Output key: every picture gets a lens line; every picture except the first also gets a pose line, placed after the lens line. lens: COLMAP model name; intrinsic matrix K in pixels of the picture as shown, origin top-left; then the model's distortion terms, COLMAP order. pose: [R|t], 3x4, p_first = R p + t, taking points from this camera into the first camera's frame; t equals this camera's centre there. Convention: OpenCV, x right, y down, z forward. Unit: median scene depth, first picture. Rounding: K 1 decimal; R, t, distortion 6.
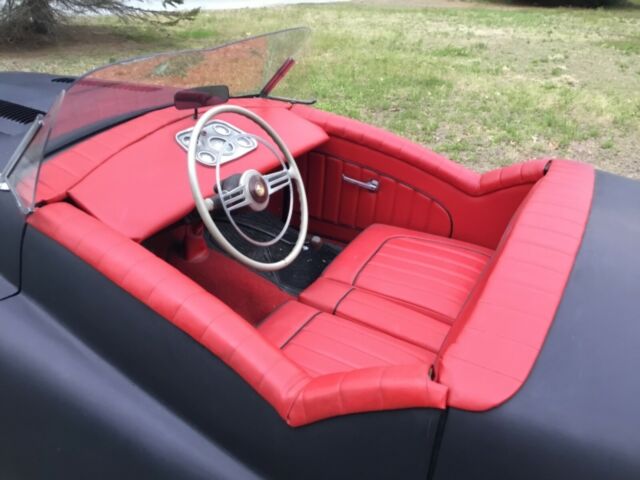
lens RADIAL K [[578.8, 0, 320.0], [0, 578.8, 240.0], [0, 0, 1]] dist [0.087823, -0.193077]
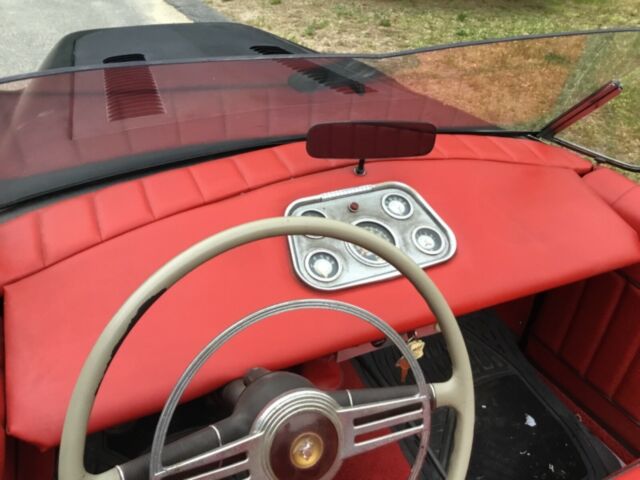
lens RADIAL K [[578.8, 0, 320.0], [0, 578.8, 240.0], [0, 0, 1]] dist [0.087823, -0.193077]
pose [[0.809684, 0.321065, -0.491253, 0.032739], [-0.284760, 0.946870, 0.149498, -0.189086], [0.513151, 0.018843, 0.858091, 0.456341]]
